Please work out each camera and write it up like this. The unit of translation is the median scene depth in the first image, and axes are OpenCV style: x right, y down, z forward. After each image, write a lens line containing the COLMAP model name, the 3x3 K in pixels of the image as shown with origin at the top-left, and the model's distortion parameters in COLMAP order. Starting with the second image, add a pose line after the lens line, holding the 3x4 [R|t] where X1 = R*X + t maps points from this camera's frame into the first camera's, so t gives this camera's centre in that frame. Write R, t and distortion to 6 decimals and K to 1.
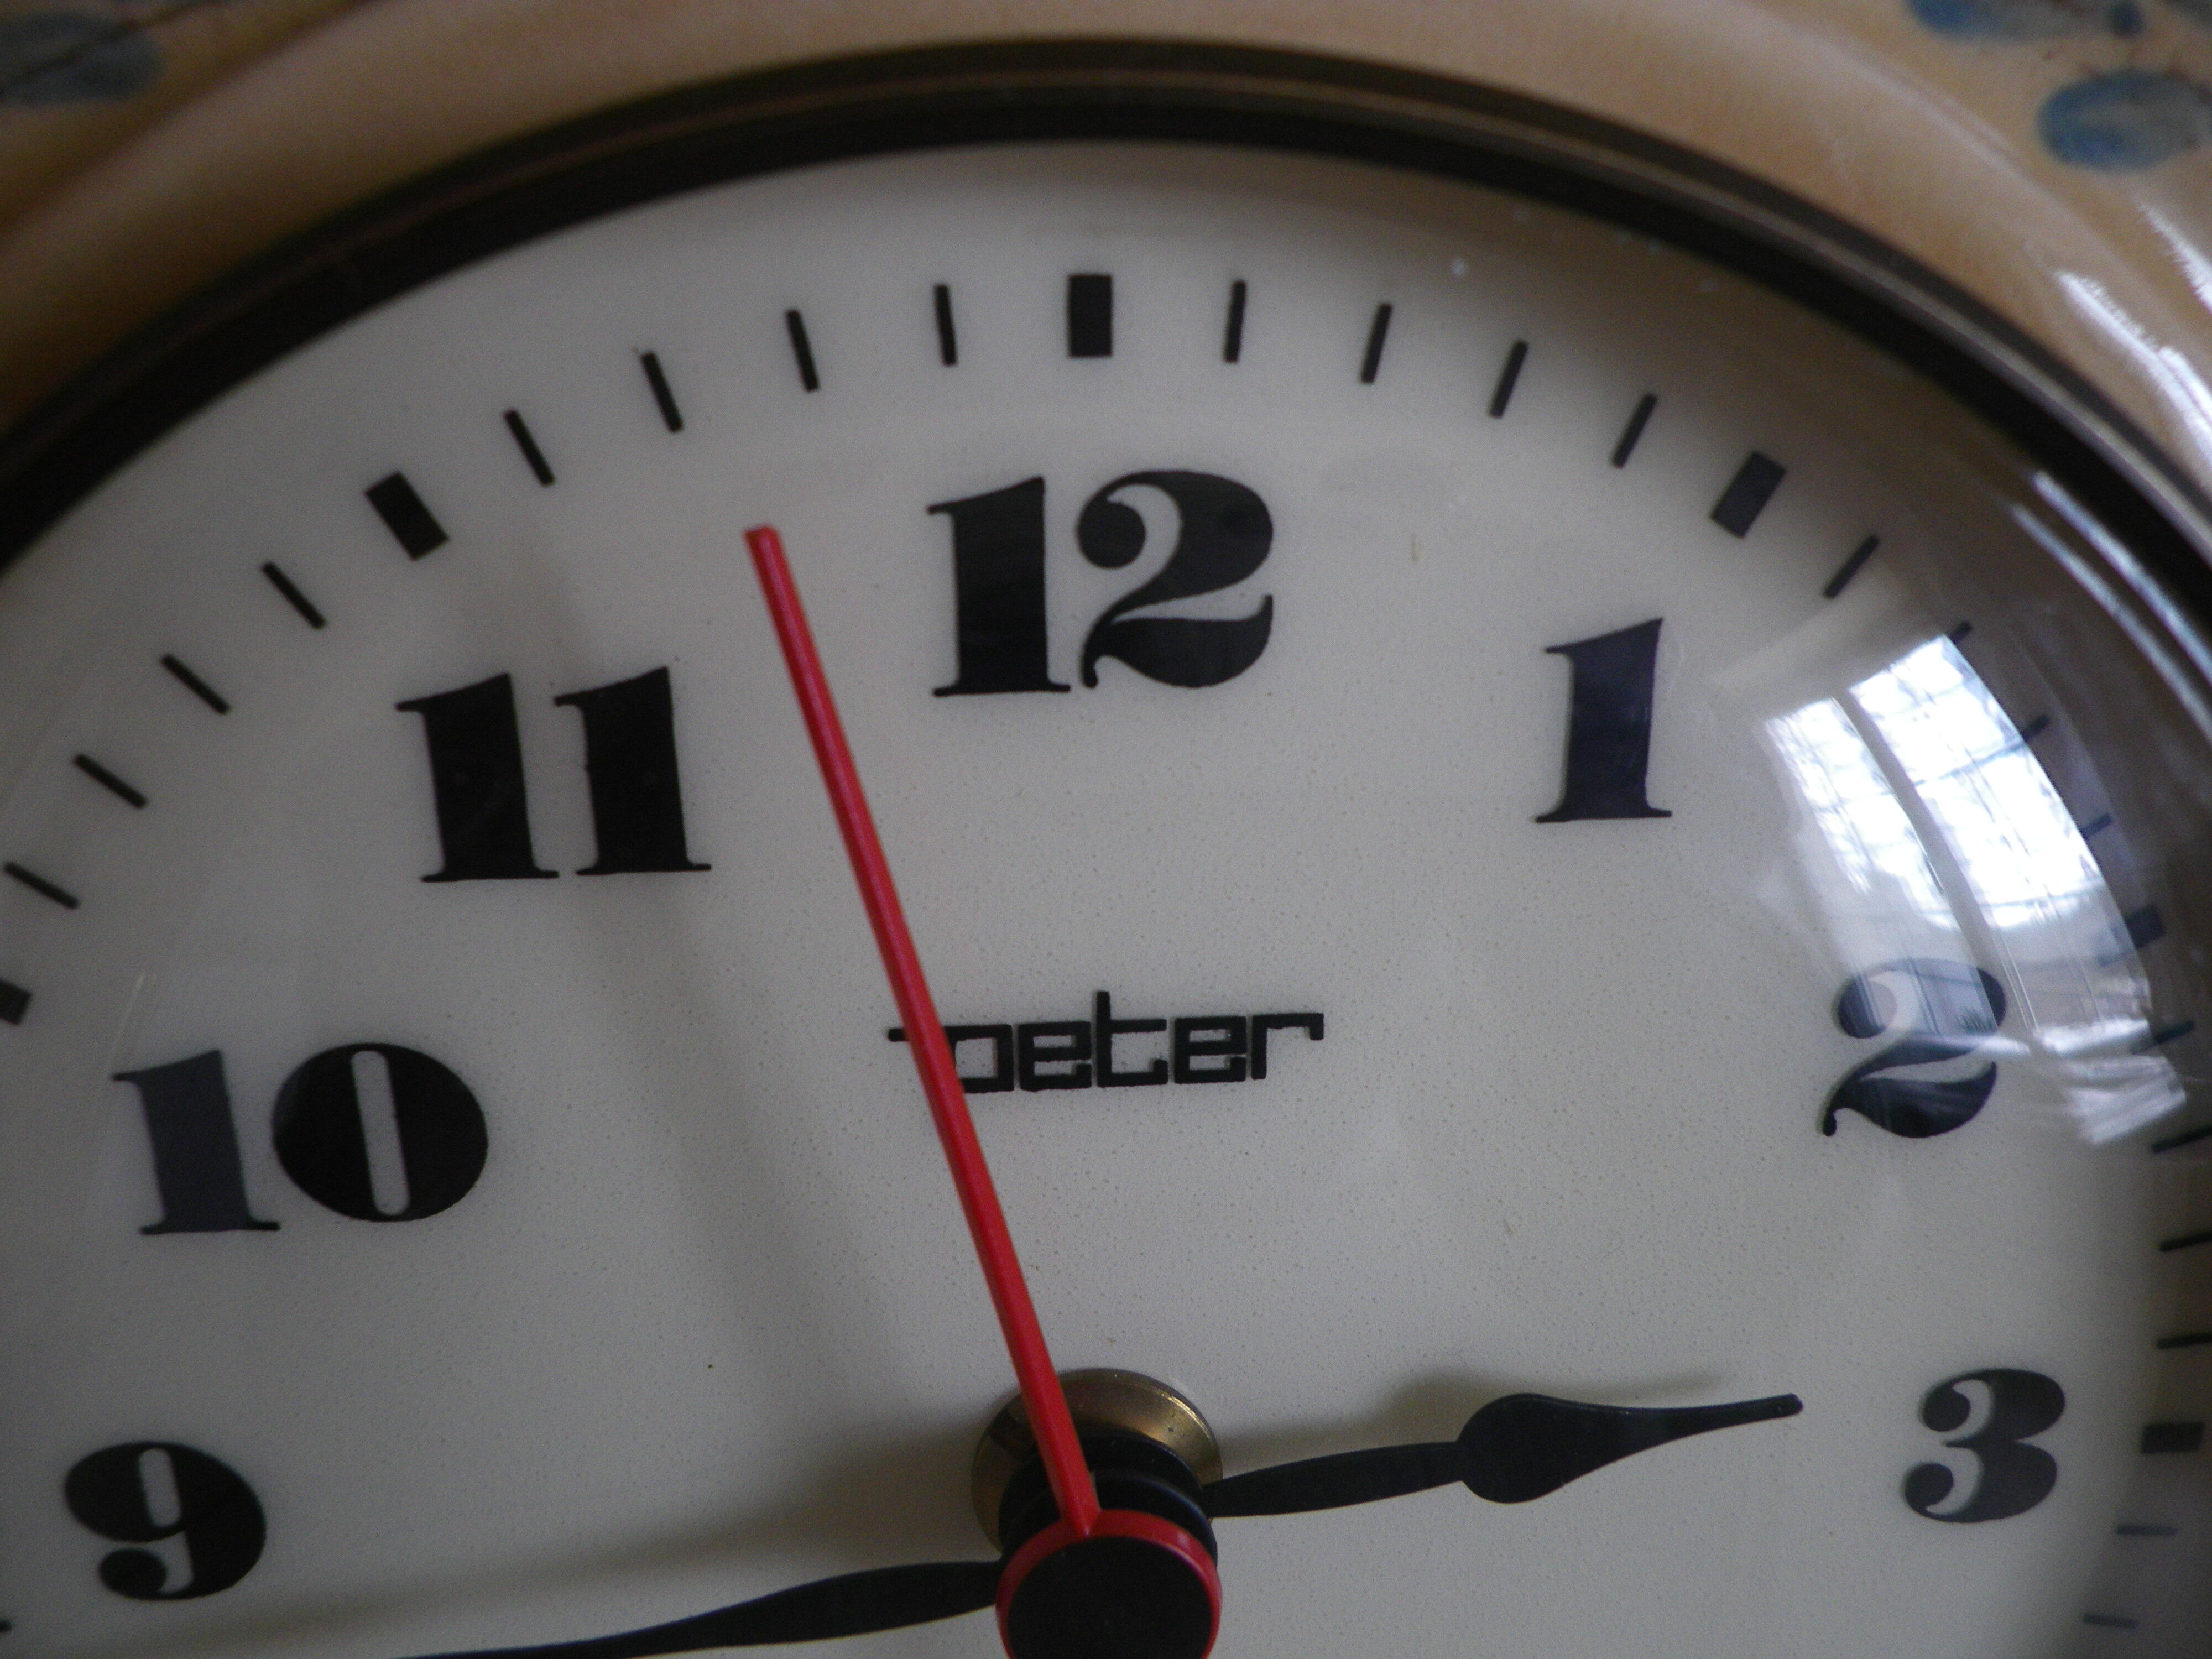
lens RADIAL K [[1641.4, 0, 1107.2], [0, 1641.4, 821.8], [0, 0, 1]] dist [-0.003833, 0.003887]
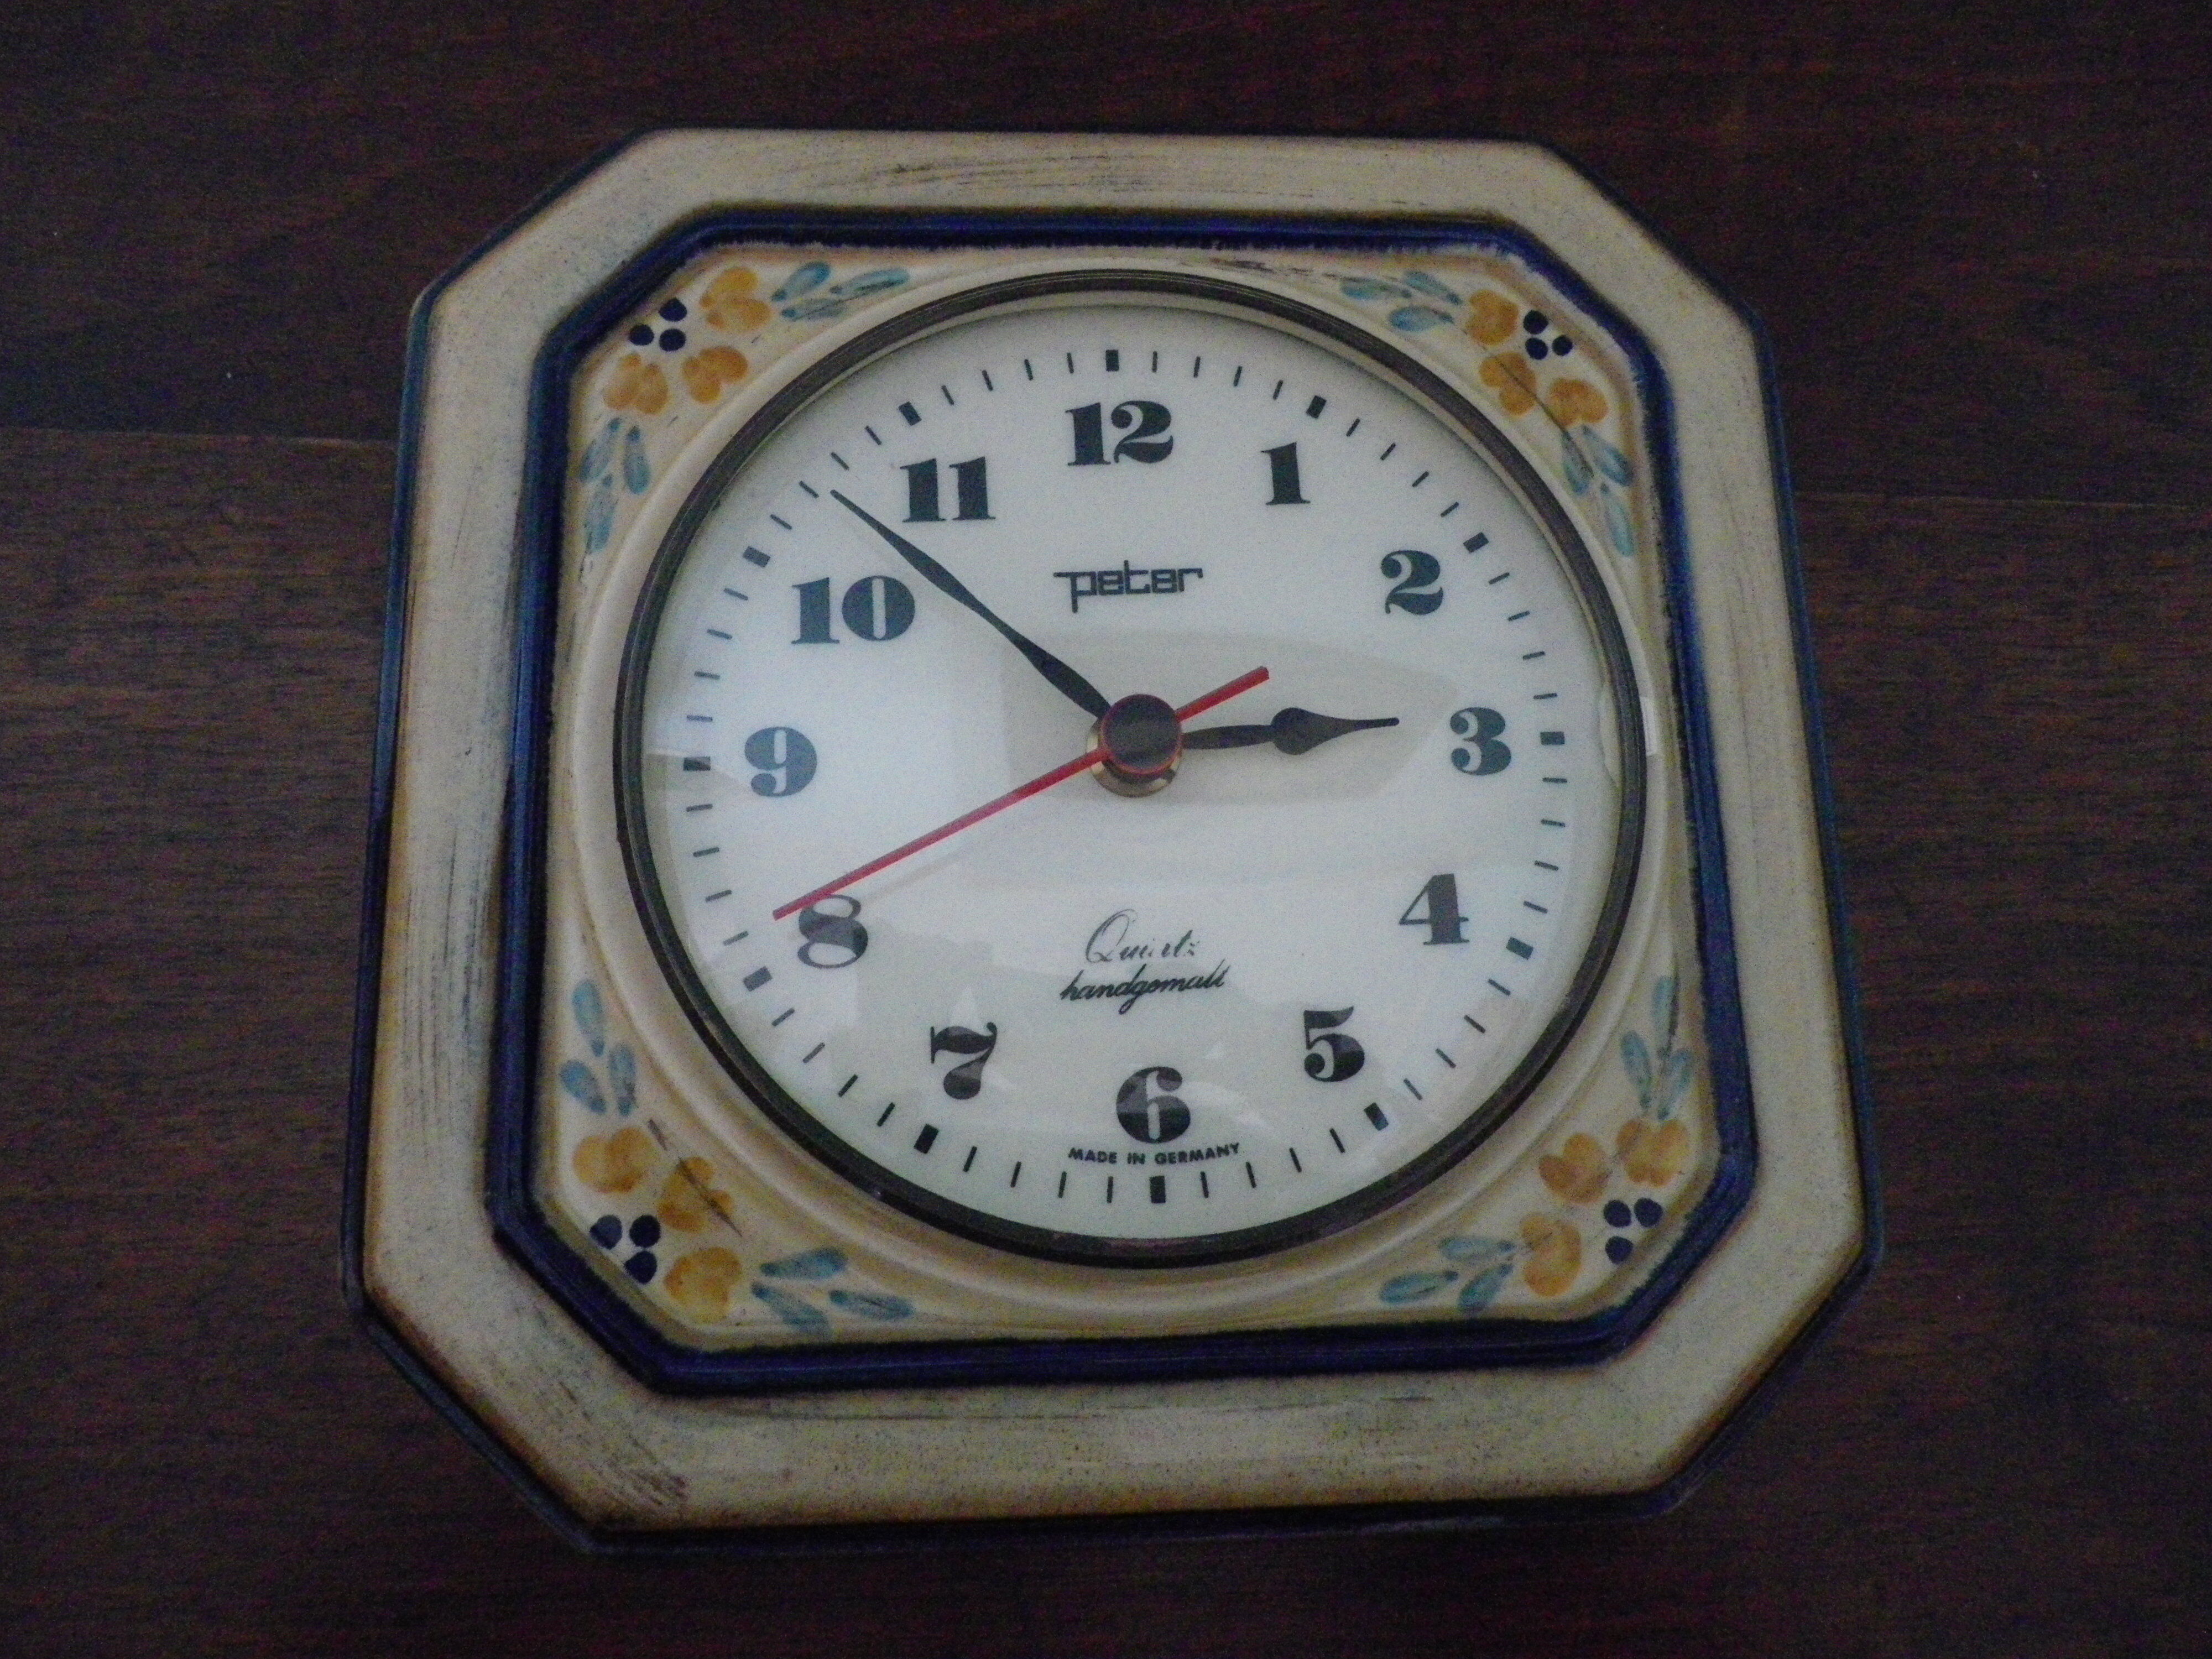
lens RADIAL K [[1641.4, 0, 1095.4], [0, 1641.4, 830.3], [0, 0, 1]] dist [-0.003833, 0.003887]
pose [[0.998960, -0.040001, 0.021859, -0.144178], [0.045574, 0.866079, -0.497826, 2.019583], [0.000982, 0.498305, 0.867001, -1.329787]]
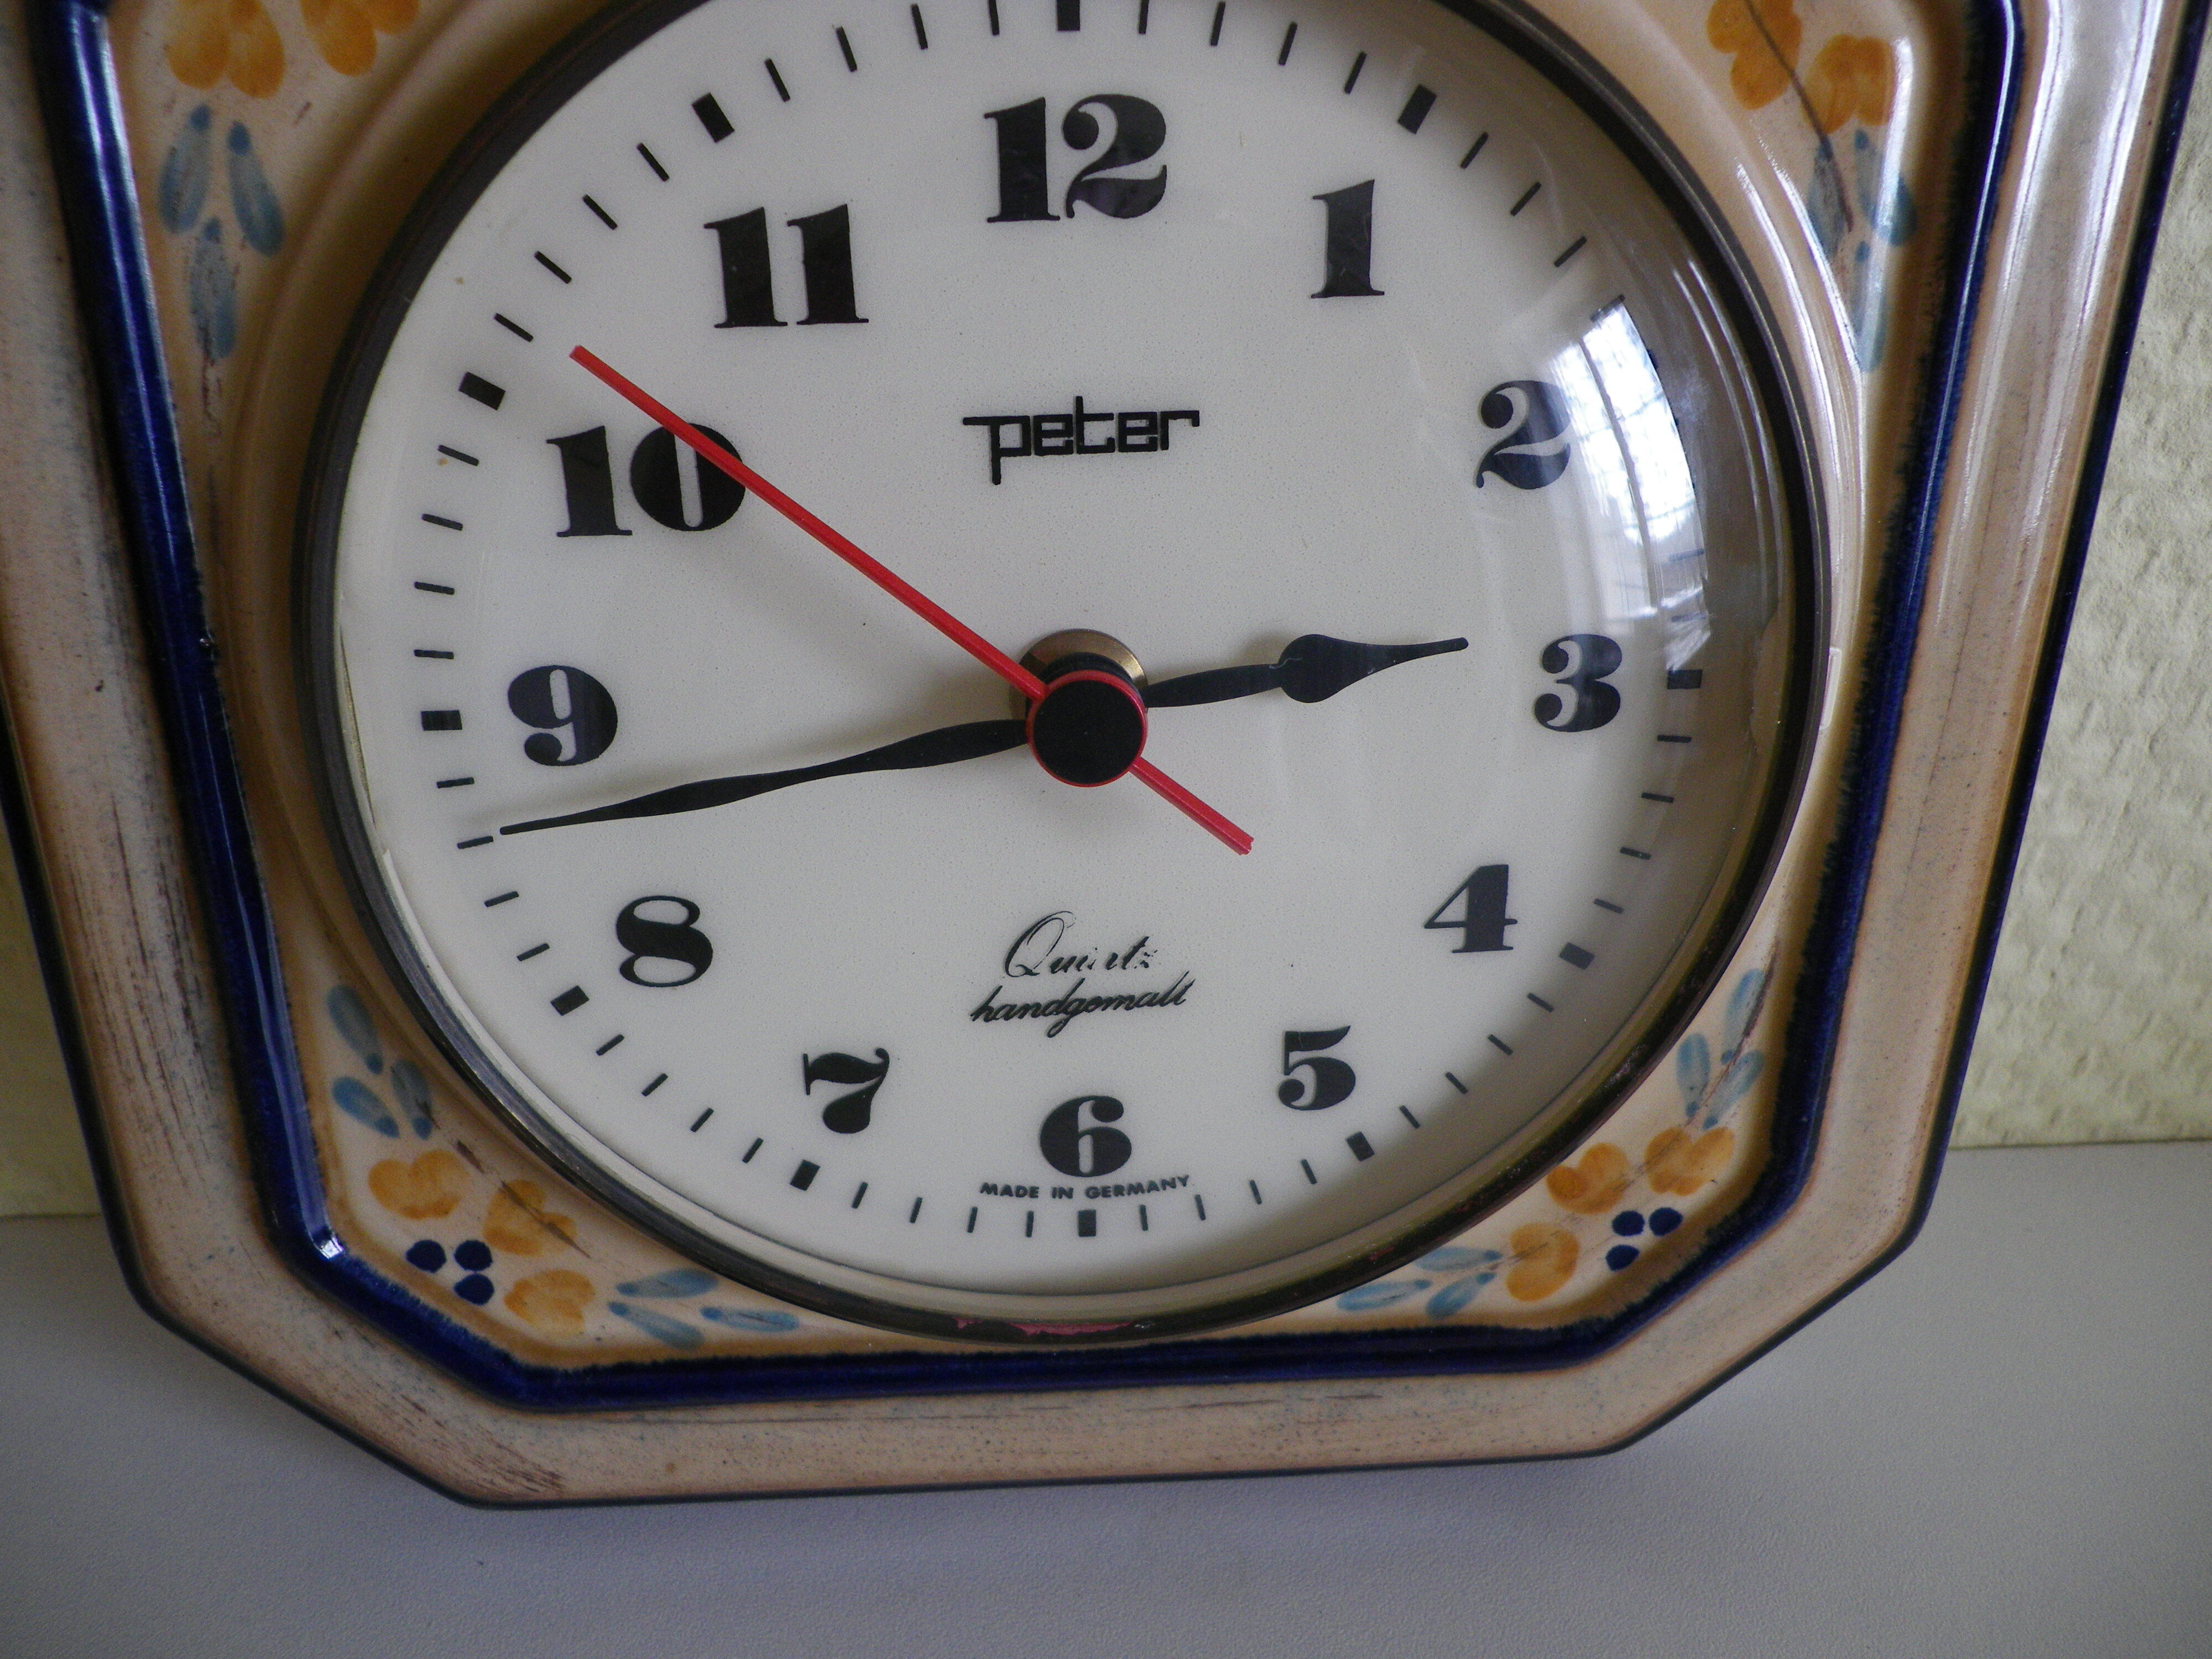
lens RADIAL K [[1641.4, 0, 1108.5], [0, 1641.4, 813.4], [0, 0, 1]] dist [-0.003833, 0.003887]
pose [[0.999767, -0.011977, 0.017969, -0.008497], [0.010690, 0.997482, 0.070105, 0.451378], [-0.018764, -0.069897, 0.997378, -0.891710]]
